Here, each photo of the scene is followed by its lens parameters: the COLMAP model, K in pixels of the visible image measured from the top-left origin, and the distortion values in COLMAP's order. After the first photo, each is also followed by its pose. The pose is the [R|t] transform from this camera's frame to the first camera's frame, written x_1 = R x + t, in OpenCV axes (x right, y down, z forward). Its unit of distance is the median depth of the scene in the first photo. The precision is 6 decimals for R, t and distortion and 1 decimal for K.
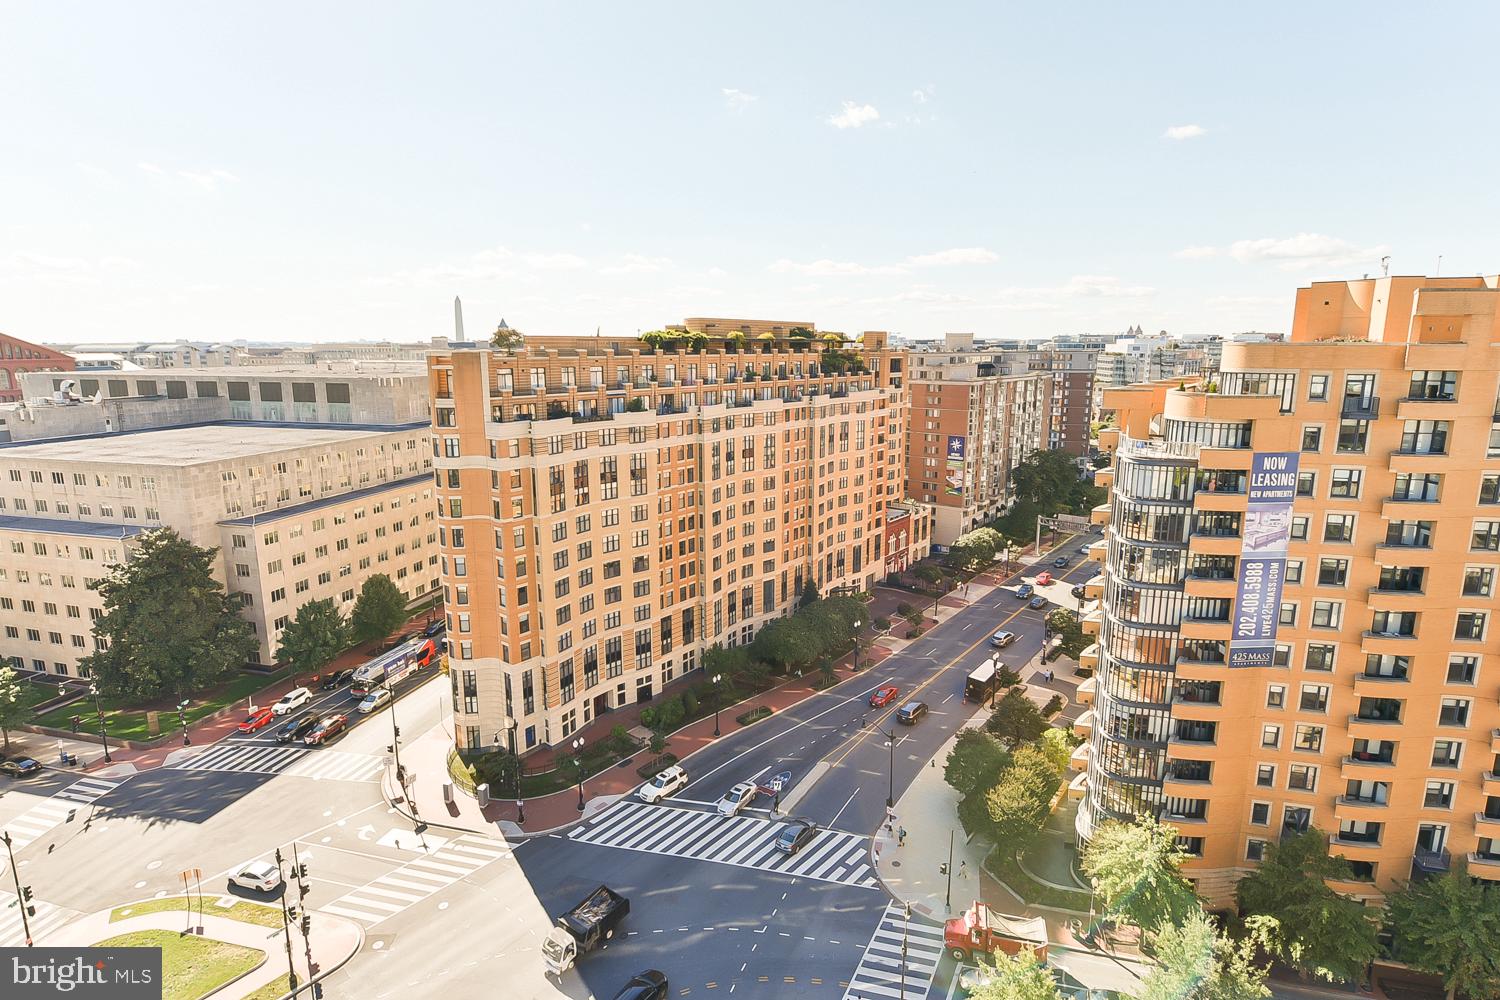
lens RADIAL K [[747.0, 0, 750.0], [0, 747.0, 500.0], [0, 0, 1]] dist [-0.002522, -0.000801]
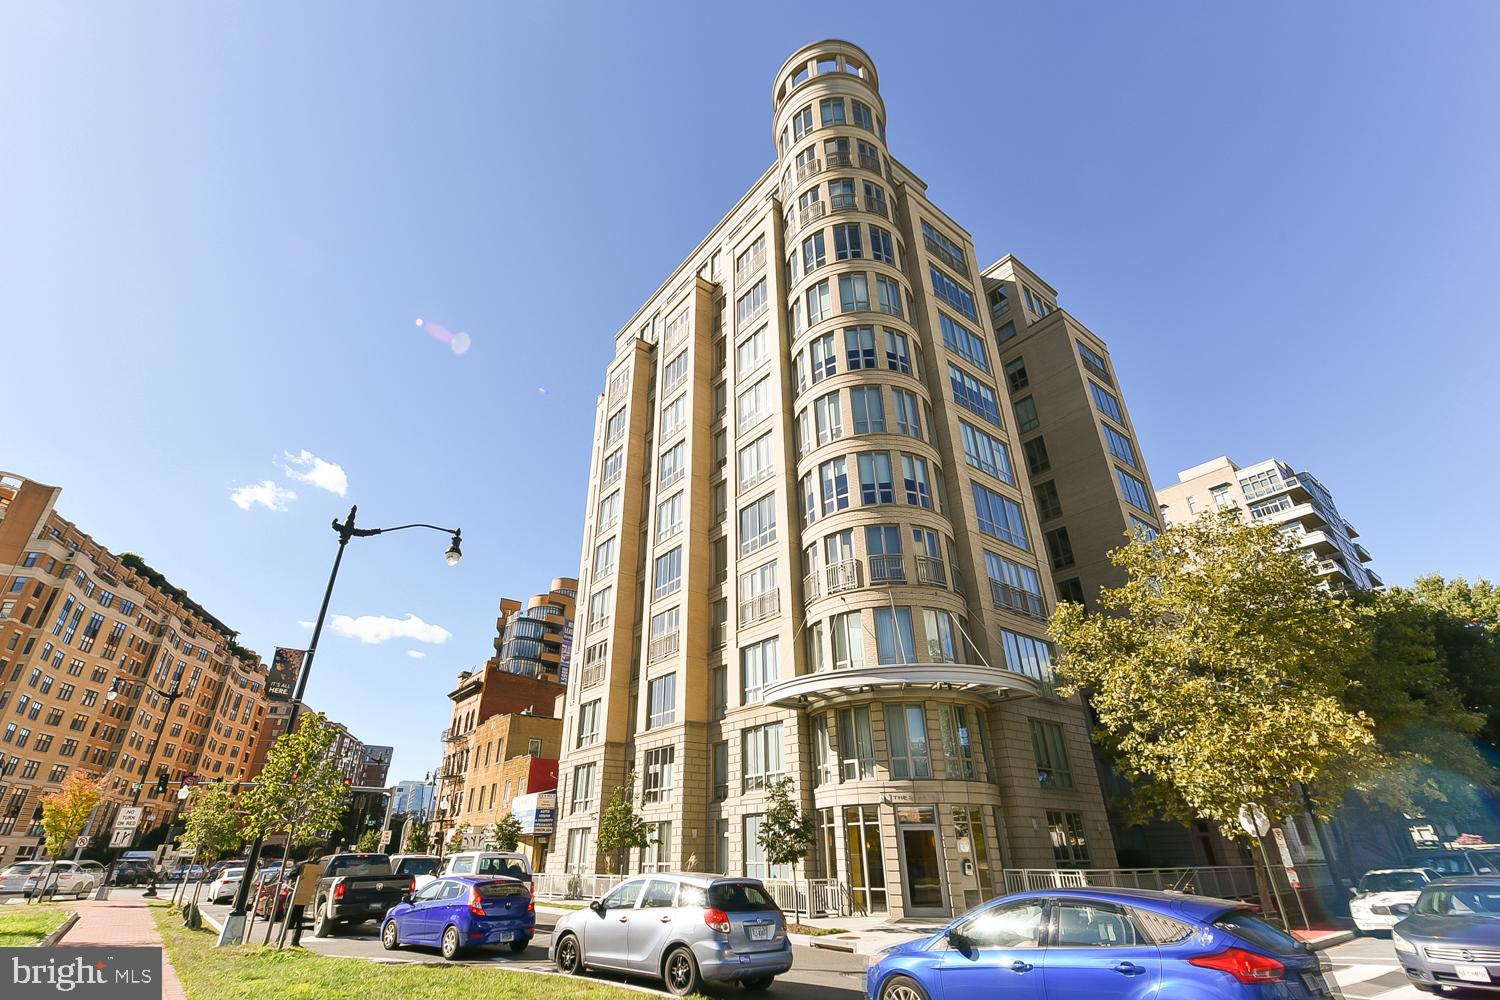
lens RADIAL K [[695.7, 0, 721.9], [0, 695.7, 497.8], [0, 0, 1]] dist [-0.000675, -0.000751]
pose [[0.622355, 0.367978, 0.690844, -0.393160], [0.150826, 0.809685, -0.567152, 0.547549], [-0.768066, 0.457168, 0.448411, -0.319360]]
